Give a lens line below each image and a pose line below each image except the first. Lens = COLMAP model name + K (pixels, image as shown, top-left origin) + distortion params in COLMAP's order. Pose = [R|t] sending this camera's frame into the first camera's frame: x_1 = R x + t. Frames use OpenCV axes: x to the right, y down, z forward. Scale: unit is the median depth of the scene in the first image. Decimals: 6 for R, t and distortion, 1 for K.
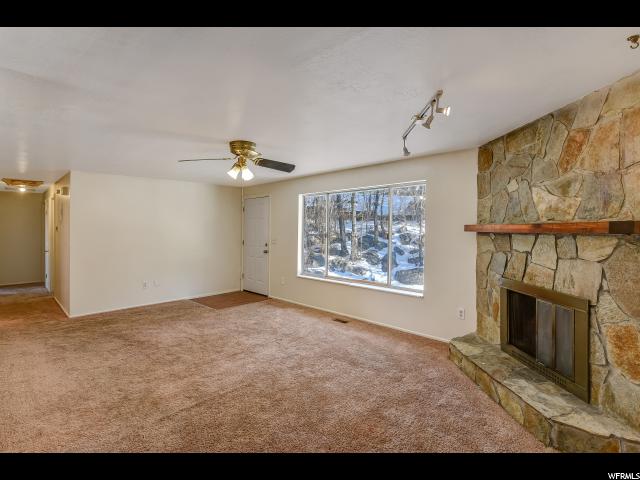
lens RADIAL K [[322.7, 0, 318.6], [0, 322.7, 233.5], [0, 0, 1]] dist [0.000242, -0.000652]
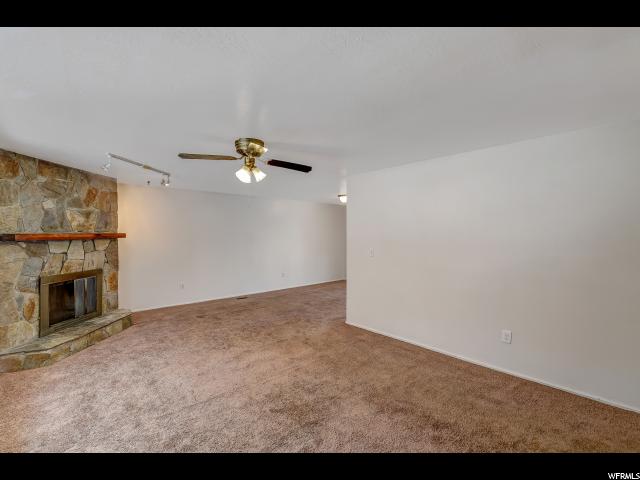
lens RADIAL K [[292.9, 0, 318.6], [0, 292.9, 228.5], [0, 0, 1]] dist [-0.003824, -0.006318]
pose [[-0.998185, -0.000751, 0.060220, -0.634555], [-0.000627, 0.999998, 0.002068, -0.059898], [-0.060221, 0.002026, -0.998183, 2.399002]]
